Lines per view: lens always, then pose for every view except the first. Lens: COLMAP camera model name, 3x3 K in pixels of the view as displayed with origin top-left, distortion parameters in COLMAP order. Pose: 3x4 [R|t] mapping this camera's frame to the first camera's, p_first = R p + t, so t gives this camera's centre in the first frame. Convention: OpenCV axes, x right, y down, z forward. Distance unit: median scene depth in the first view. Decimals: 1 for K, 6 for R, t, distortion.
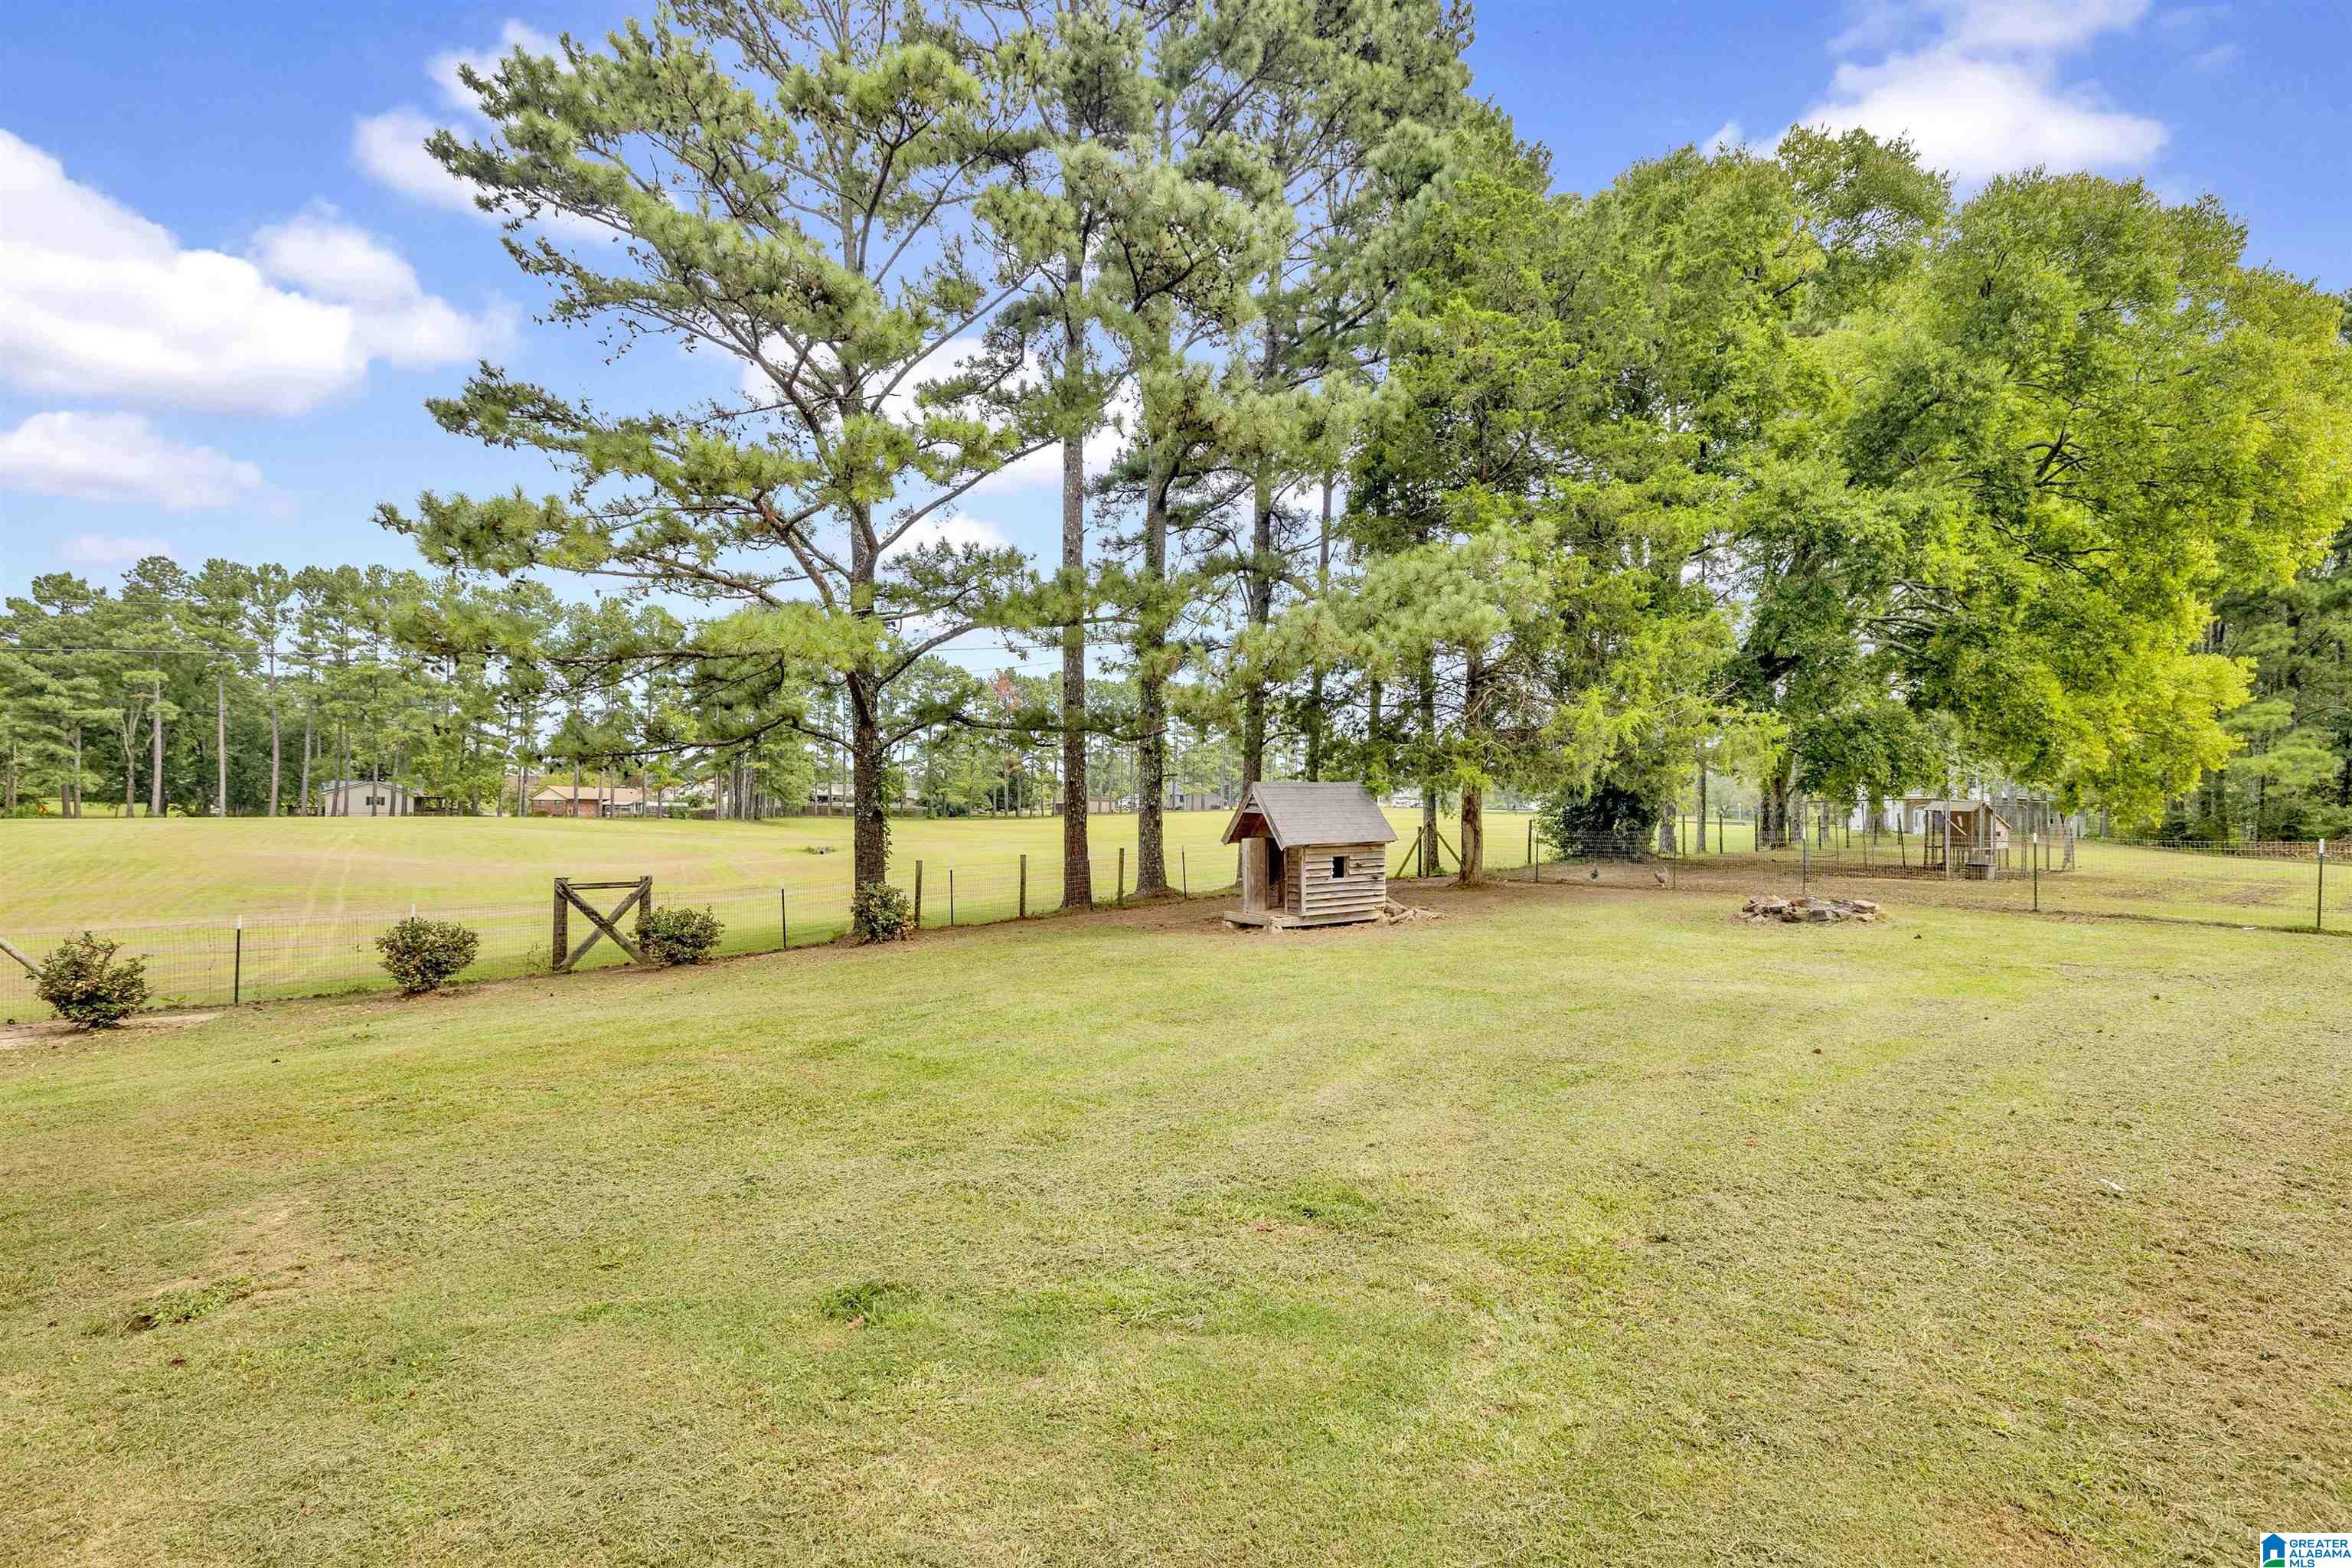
lens RADIAL K [[1017.9, 0, 1178.3], [0, 1017.9, 808.4], [0, 0, 1]] dist [0.001738, -0.000840]
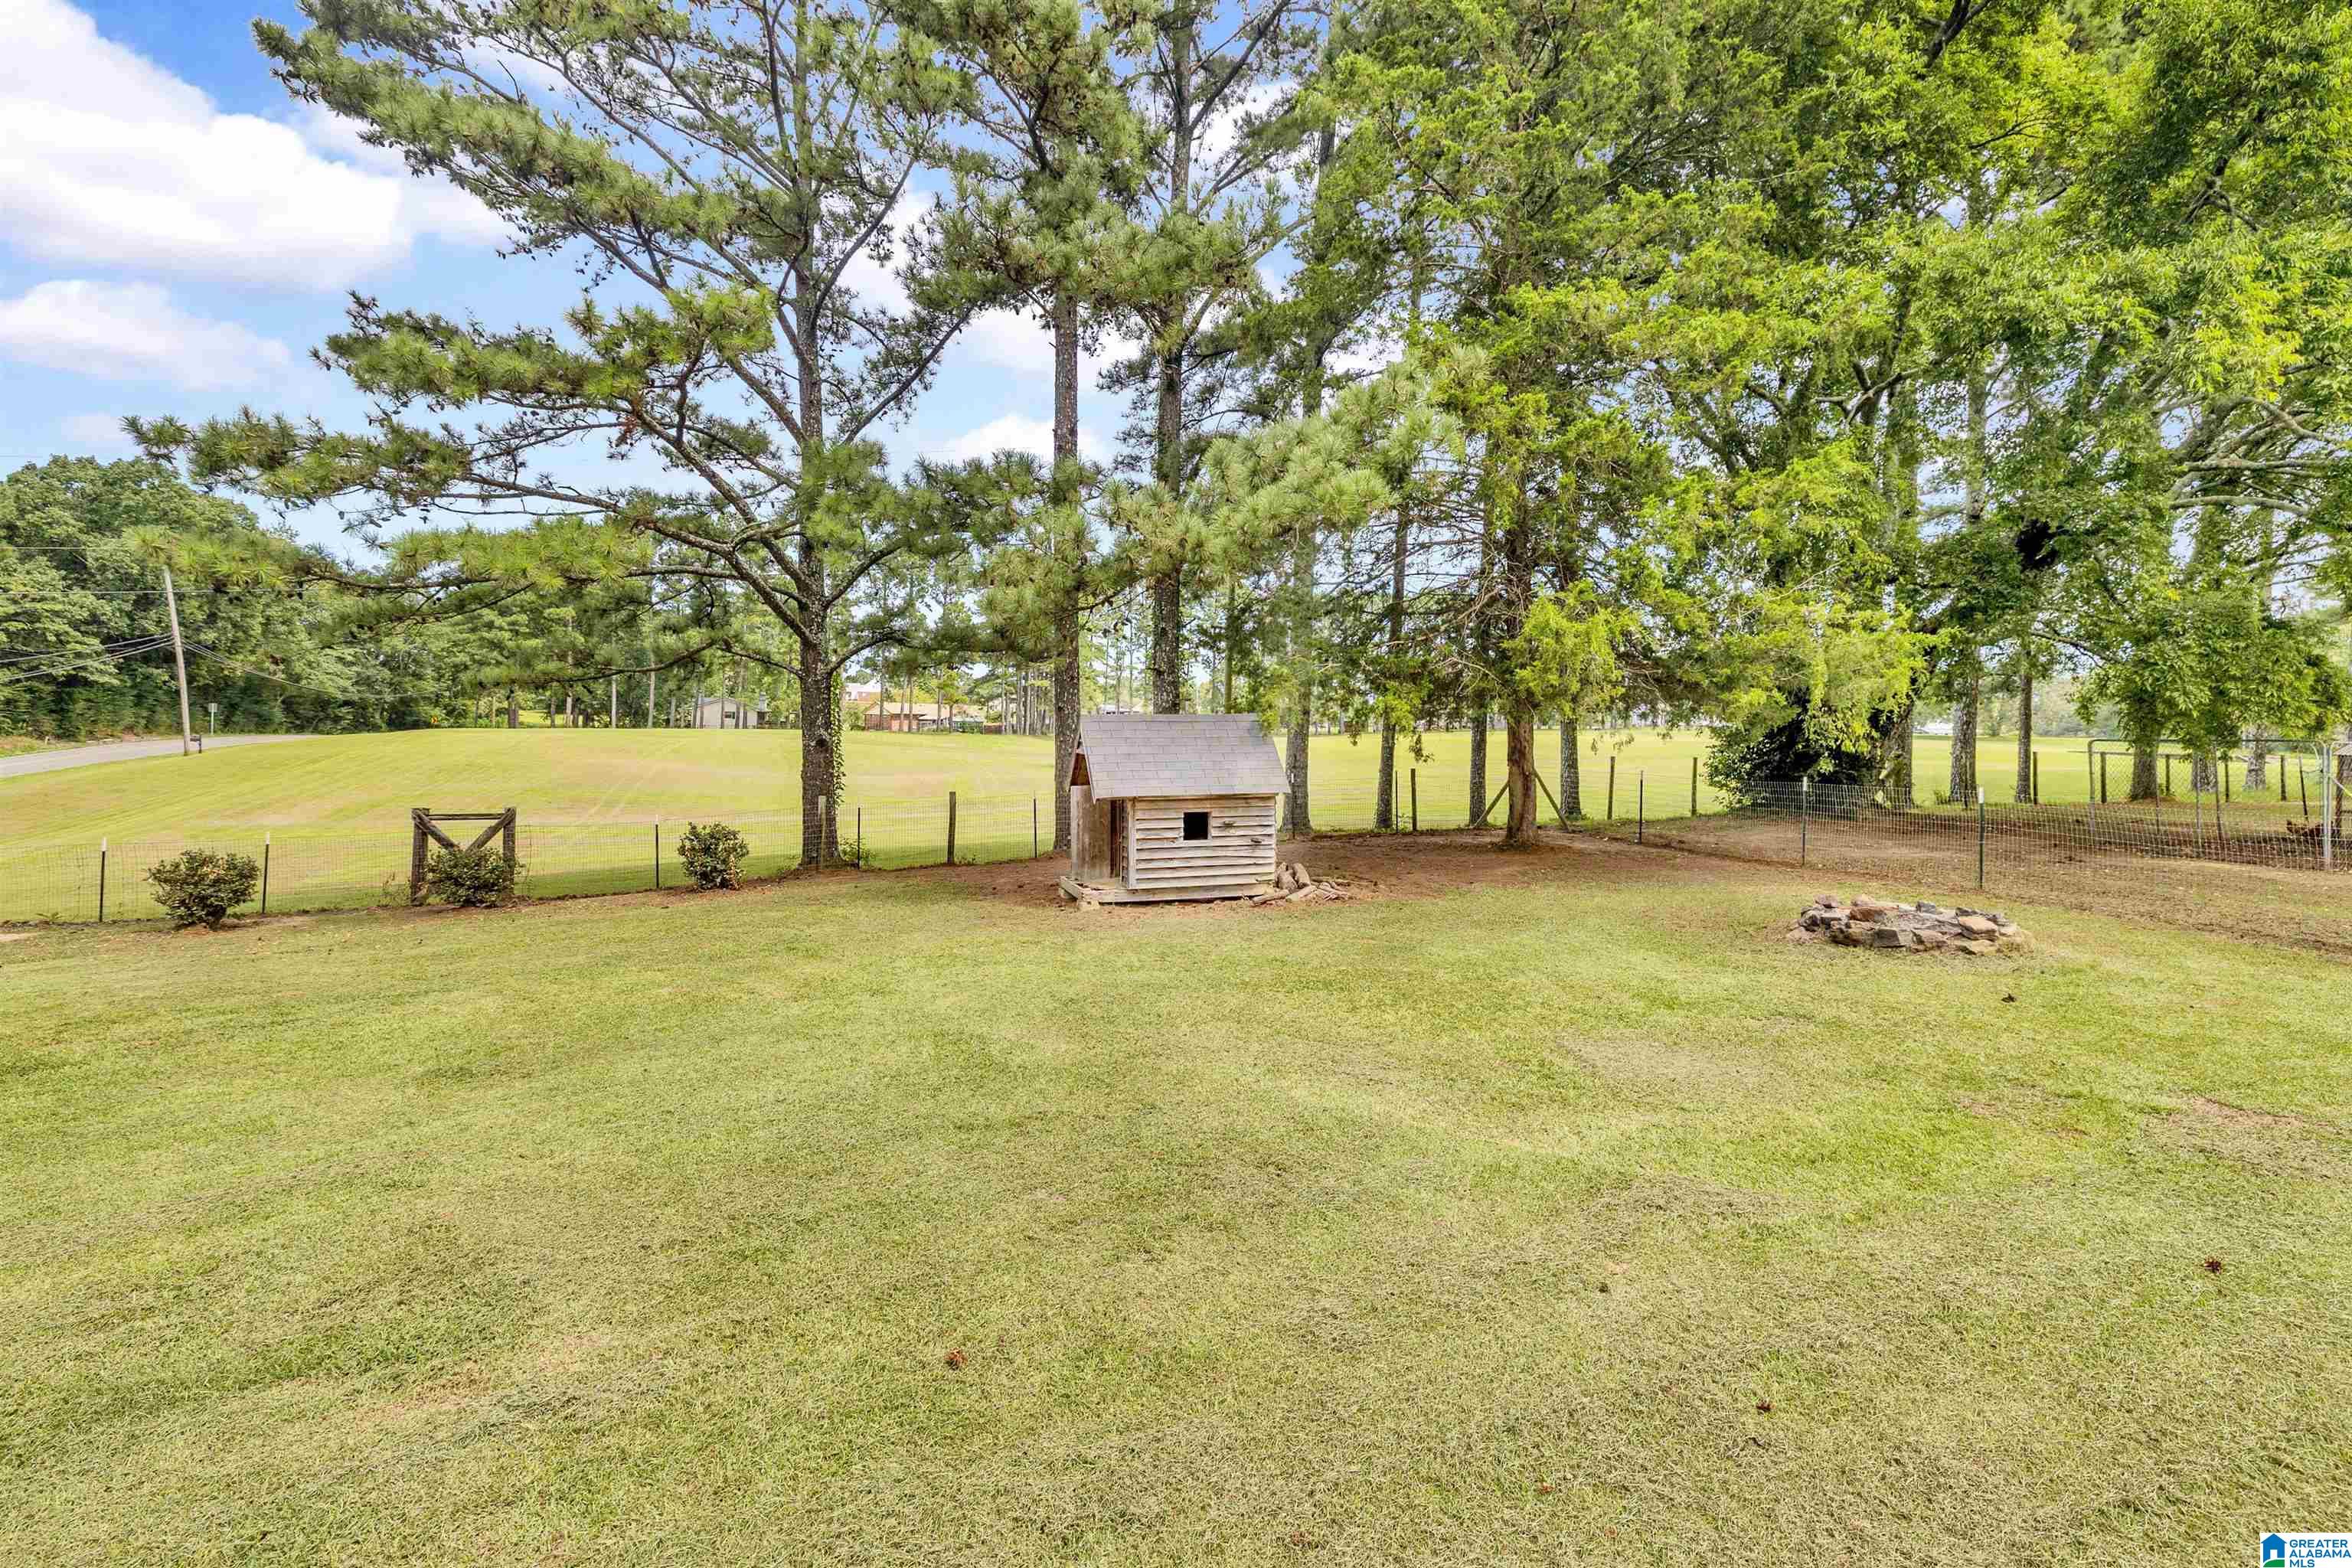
lens RADIAL K [[1017.9, 0, 1233.7], [0, 1017.9, 707.5], [0, 0, 1]] dist [0.001738, -0.000840]
pose [[0.954822, 0.004059, -0.297151, 0.342552], [-0.008519, 0.999870, -0.013715, -0.017632], [0.297057, 0.015627, 0.954732, 0.231230]]
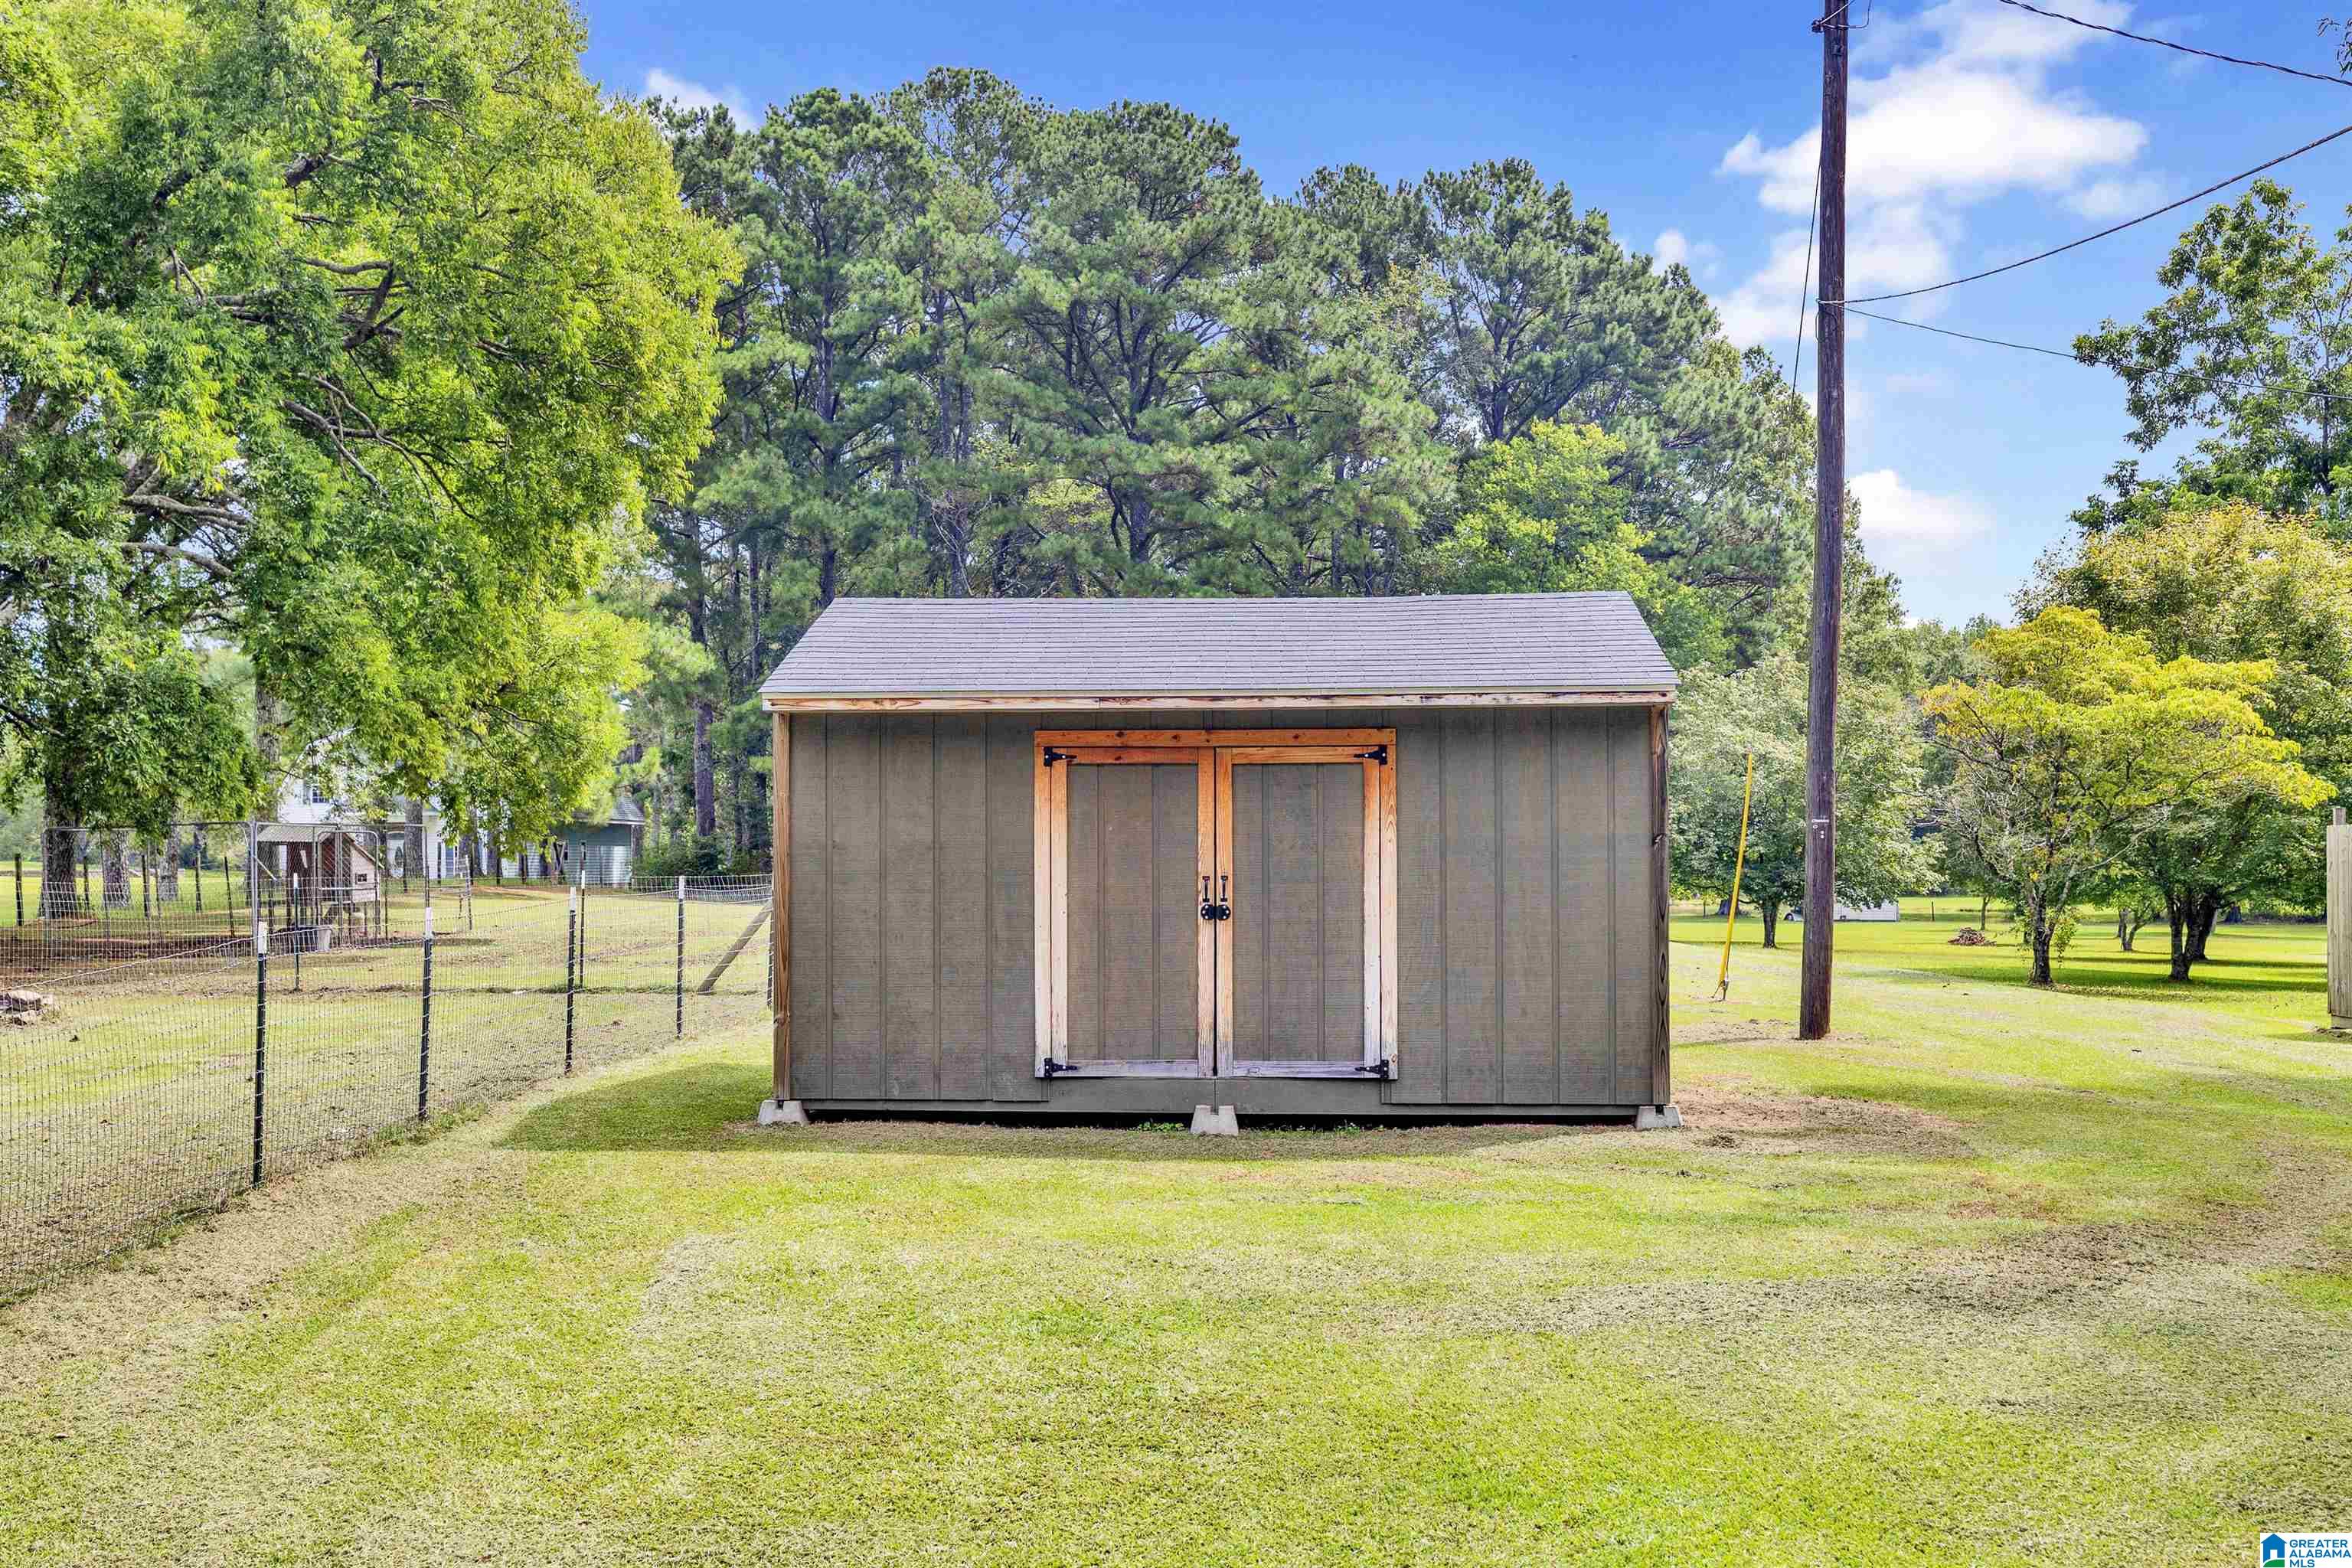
lens RADIAL K [[2315.8, 0, 1072.0], [0, 2315.8, 850.8], [0, 0, 1]] dist [0.008033, 0.000000]
pose [[0.640822, -0.017009, 0.767501, 0.004512], [0.014327, 0.999845, 0.010196, 0.000851], [-0.767556, 0.004462, 0.640966, -0.303389]]
